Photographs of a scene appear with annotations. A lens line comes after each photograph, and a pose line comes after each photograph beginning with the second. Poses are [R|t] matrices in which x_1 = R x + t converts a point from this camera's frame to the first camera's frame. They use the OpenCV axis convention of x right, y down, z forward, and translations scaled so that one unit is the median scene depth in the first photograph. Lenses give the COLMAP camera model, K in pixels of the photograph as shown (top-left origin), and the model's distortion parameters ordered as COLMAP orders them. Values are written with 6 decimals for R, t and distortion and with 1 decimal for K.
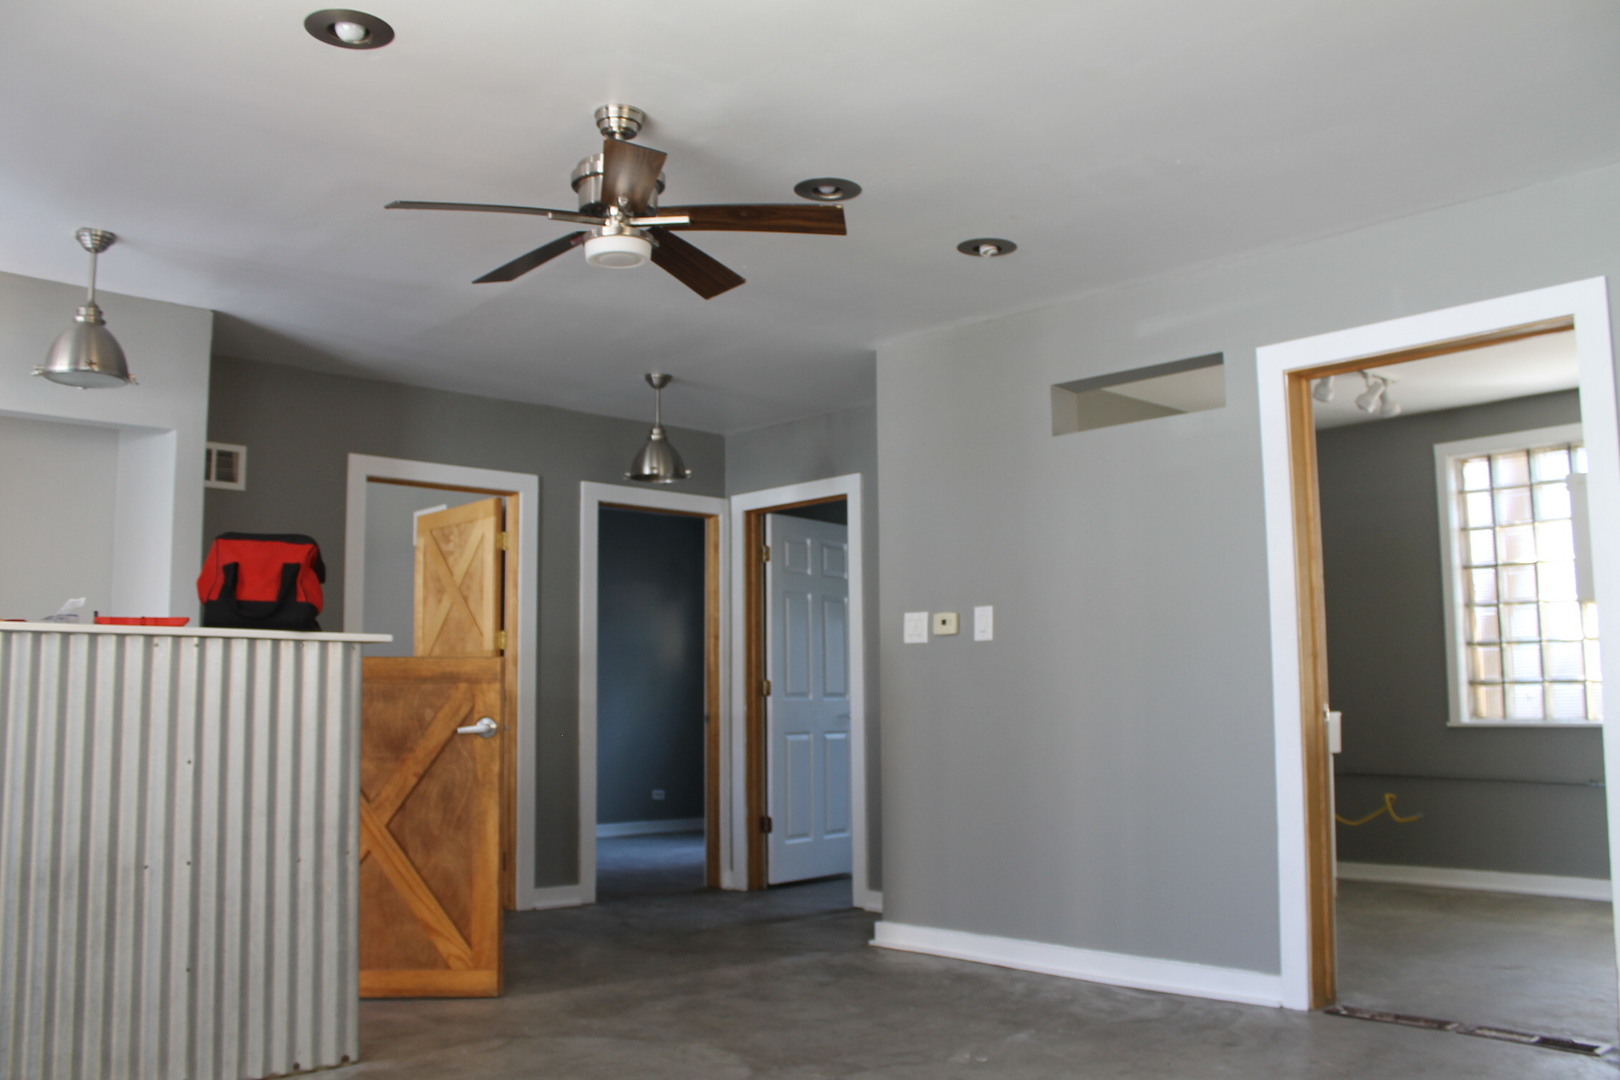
lens RADIAL K [[1356.9, 0, 810.0], [0, 1356.9, 540.0], [0, 0, 1]] dist [-0.154092, 0.111593]
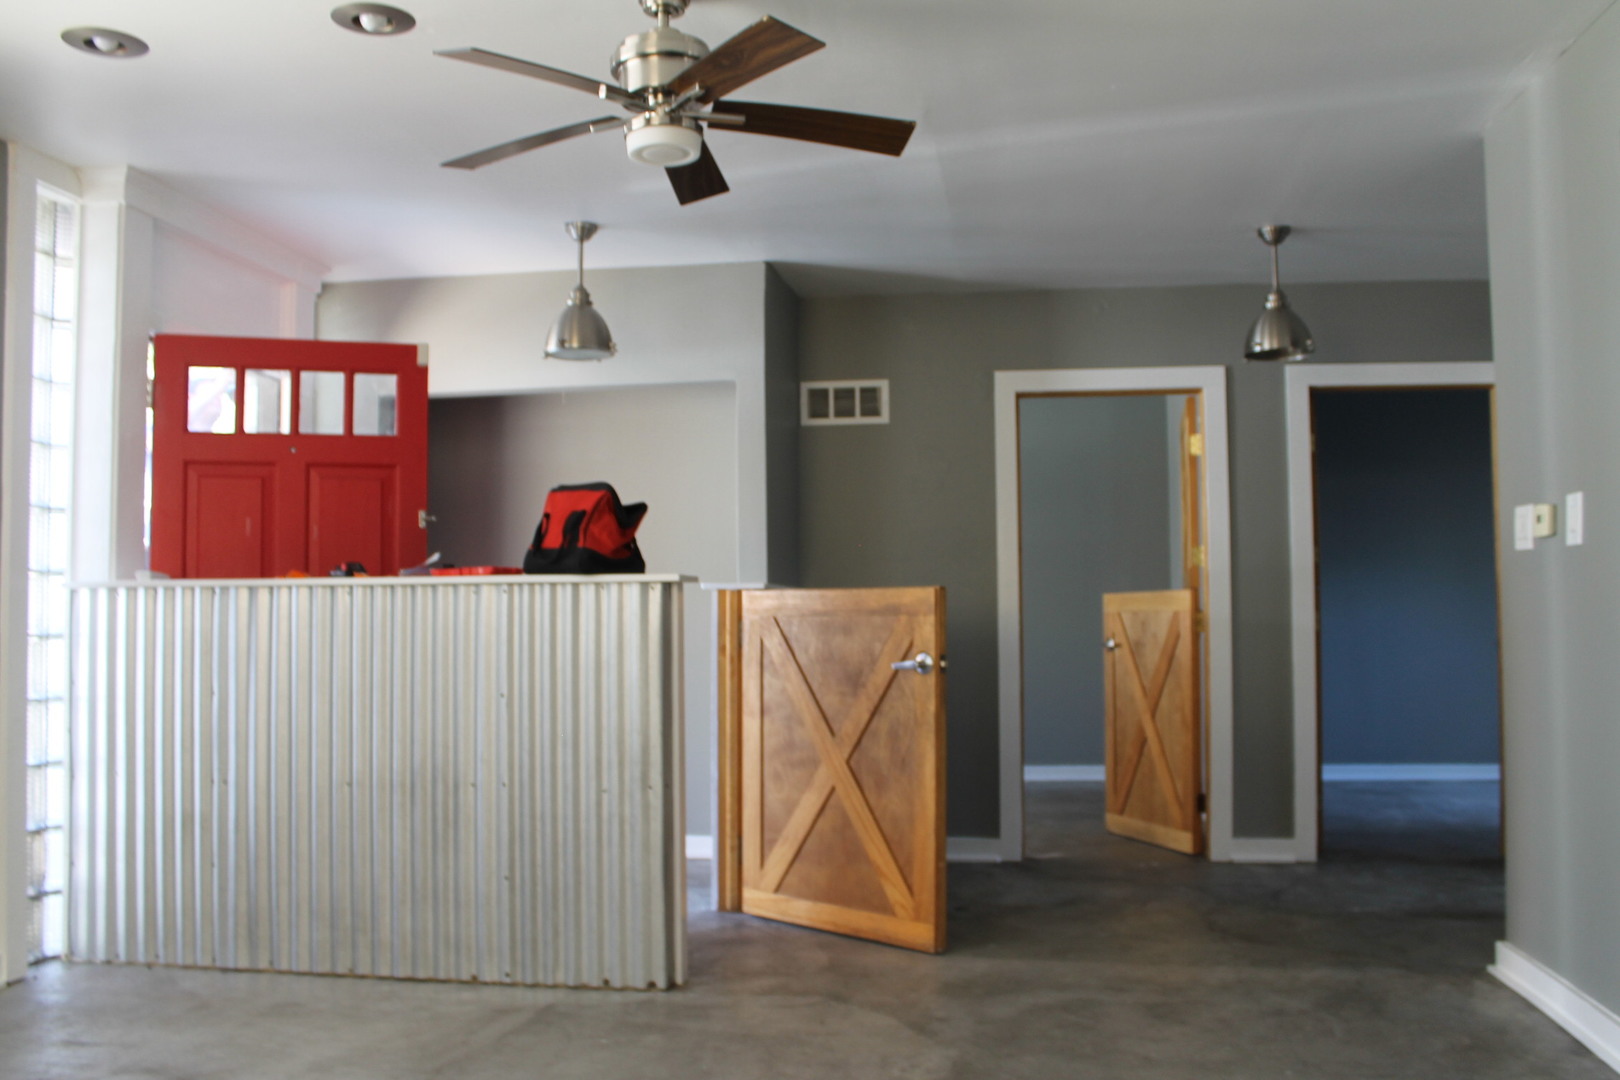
lens RADIAL K [[1356.9, 0, 810.0], [0, 1356.9, 540.0], [0, 0, 1]] dist [-0.154092, 0.111593]
pose [[0.634394, -0.038632, -0.772044, 0.303885], [0.094462, 0.995139, 0.027825, 0.015441], [0.767216, -0.090581, 0.634960, 0.250954]]
